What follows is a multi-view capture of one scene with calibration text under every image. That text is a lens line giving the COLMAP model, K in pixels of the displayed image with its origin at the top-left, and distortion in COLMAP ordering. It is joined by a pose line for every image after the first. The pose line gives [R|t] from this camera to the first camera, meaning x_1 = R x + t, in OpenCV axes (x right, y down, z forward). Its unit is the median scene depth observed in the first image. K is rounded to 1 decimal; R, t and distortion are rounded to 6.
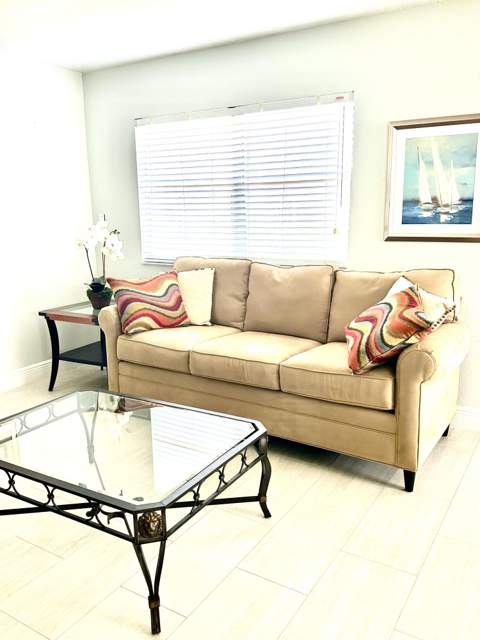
lens RADIAL K [[548.5, 0, 240.0], [0, 548.5, 320.0], [0, 0, 1]] dist [0.030752, -0.011050]
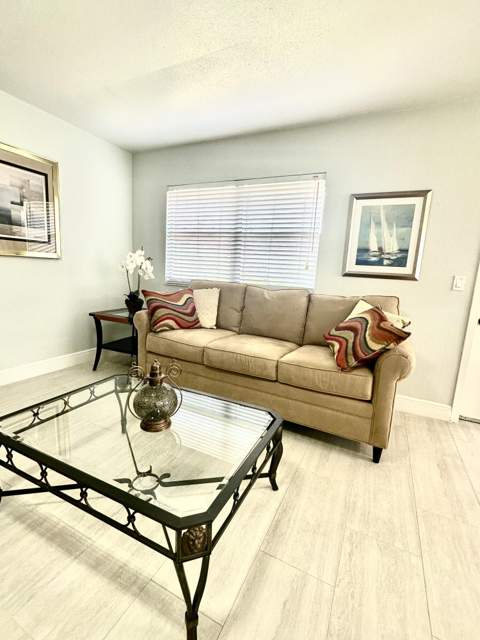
lens RADIAL K [[300.0, 0, 240.2], [0, 300.0, 317.9], [0, 0, 1]] dist [-0.010893, 0.001073]
pose [[0.992567, 0.054528, 0.108799, -0.088858], [-0.050295, 0.997881, -0.041278, 0.012969], [-0.110819, 0.035499, 0.993206, 0.270968]]
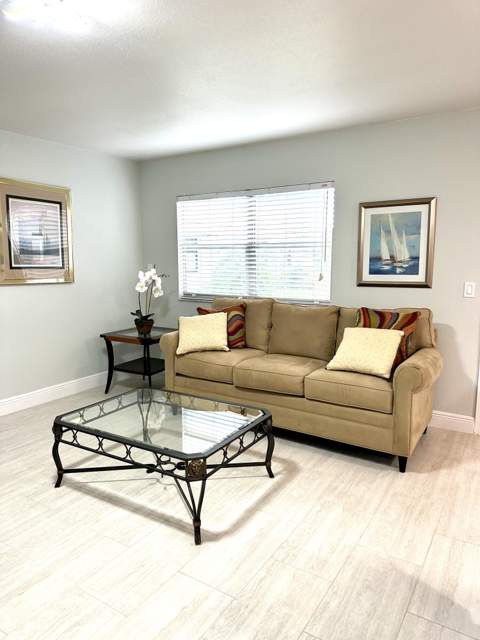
lens RADIAL K [[456.5, 0, 236.9], [0, 456.5, 317.6], [0, 0, 1]] dist [0.067048, -0.094250]
pose [[0.999701, 0.013752, -0.020238, -0.016243], [-0.015090, 0.997603, -0.067527, 0.020152], [0.019261, 0.067812, 0.997512, -0.166579]]
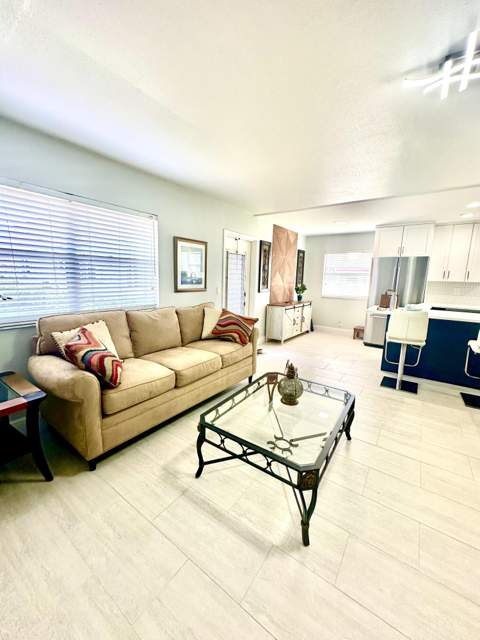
lens RADIAL K [[259.0, 0, 240.0], [0, 259.0, 320.0], [0, 0, 1]] dist [0.000530, 0.000027]
pose [[0.076753, -0.142796, 0.986772, -0.746631], [0.177619, 0.975819, 0.127395, -0.132593], [-0.981102, 0.165492, 0.100260, 0.729640]]
